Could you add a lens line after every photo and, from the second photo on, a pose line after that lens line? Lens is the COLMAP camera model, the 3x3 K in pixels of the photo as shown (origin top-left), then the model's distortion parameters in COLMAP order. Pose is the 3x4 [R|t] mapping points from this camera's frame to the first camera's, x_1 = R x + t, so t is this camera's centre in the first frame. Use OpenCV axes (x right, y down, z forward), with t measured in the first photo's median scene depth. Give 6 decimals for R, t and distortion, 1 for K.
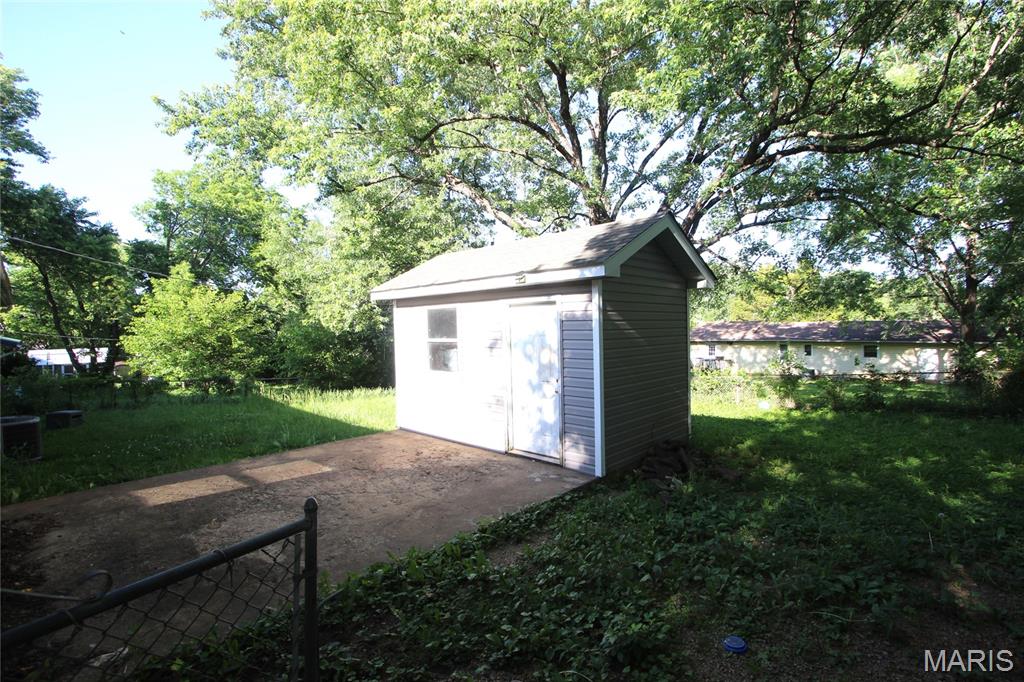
lens RADIAL K [[476.3, 0, 515.5], [0, 476.3, 341.4], [0, 0, 1]] dist [0.002511, 0.000378]
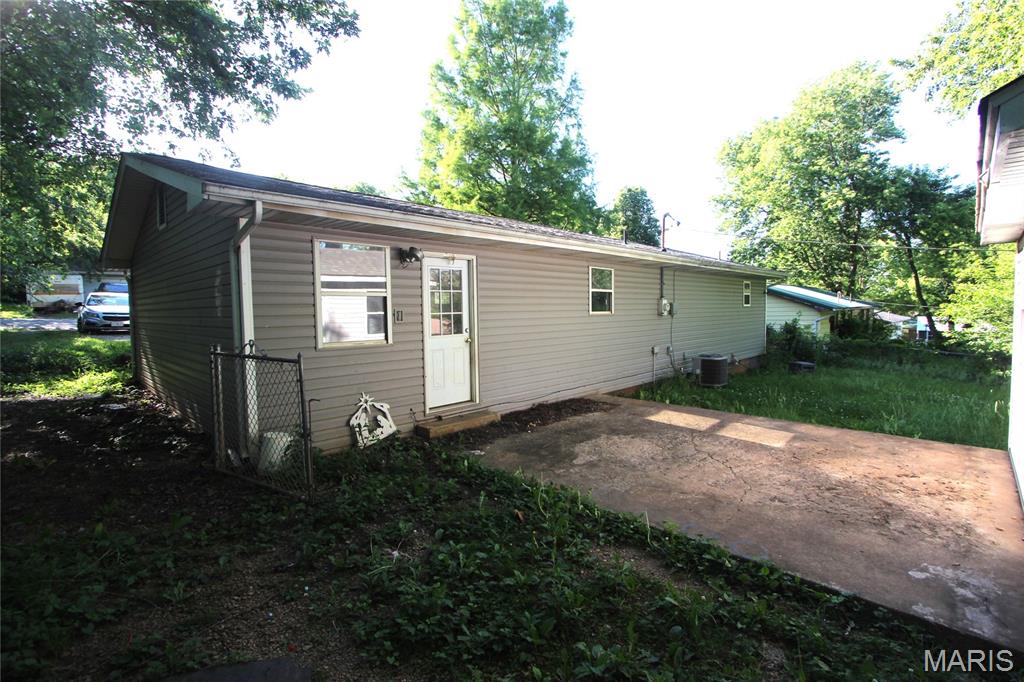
lens RADIAL K [[476.3, 0, 515.5], [0, 476.3, 334.6], [0, 0, 1]] dist [0.002511, 0.000378]
pose [[-0.023897, 0.068293, -0.997379, 0.558687], [-0.021838, 0.997390, 0.068817, 0.015902], [0.999476, 0.023425, -0.022343, 0.606868]]
